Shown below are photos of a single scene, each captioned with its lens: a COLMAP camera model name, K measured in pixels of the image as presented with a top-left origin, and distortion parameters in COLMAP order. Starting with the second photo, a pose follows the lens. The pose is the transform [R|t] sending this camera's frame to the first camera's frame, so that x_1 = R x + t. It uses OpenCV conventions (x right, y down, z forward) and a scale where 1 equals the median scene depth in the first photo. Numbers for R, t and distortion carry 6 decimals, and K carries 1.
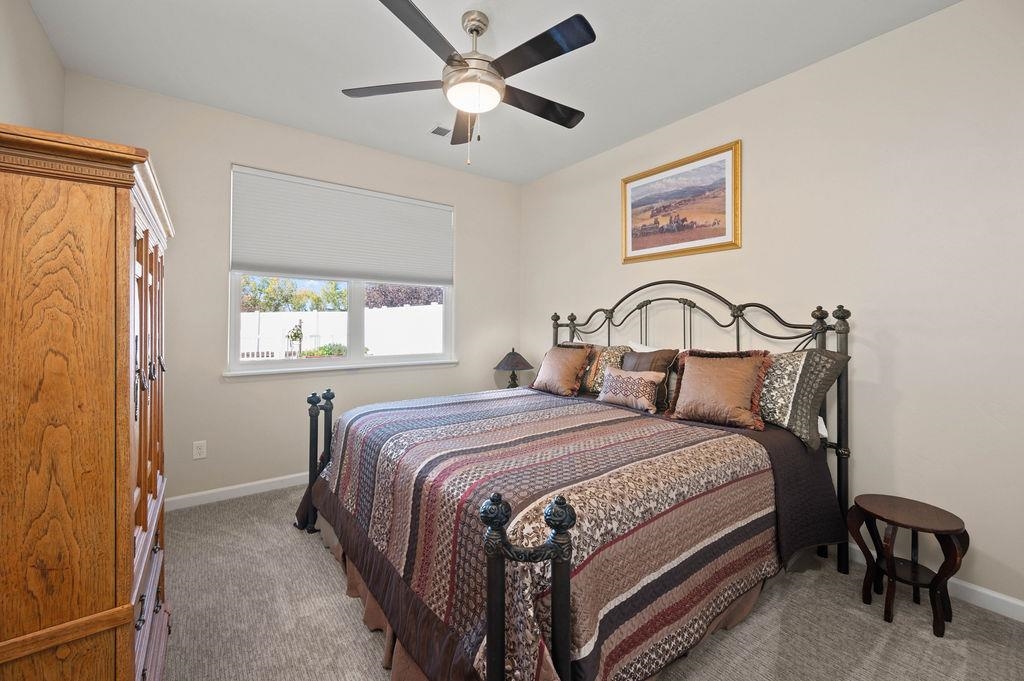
lens RADIAL K [[415.4, 0, 505.9], [0, 415.4, 320.7], [0, 0, 1]] dist [0.002530, 0.000213]
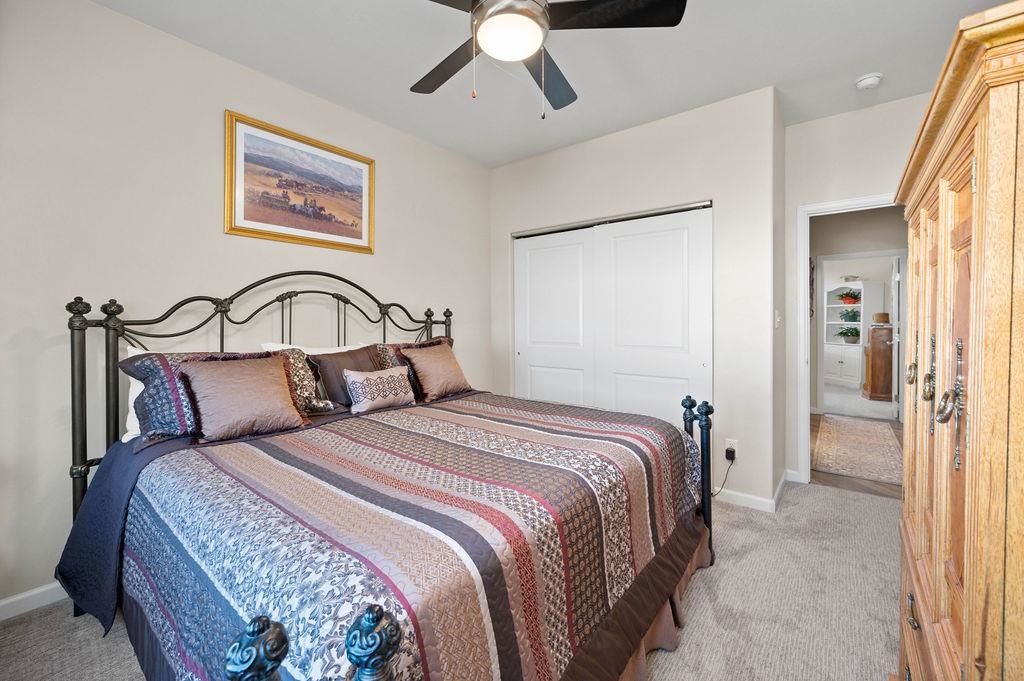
lens RADIAL K [[415.4, 0, 521.9], [0, 415.4, 325.7], [0, 0, 1]] dist [0.002530, 0.000213]
pose [[-0.258129, -0.016315, 0.965973, -0.583425], [-0.008785, 0.999856, 0.014540, 0.003022], [-0.966070, -0.004733, -0.258235, 0.792282]]
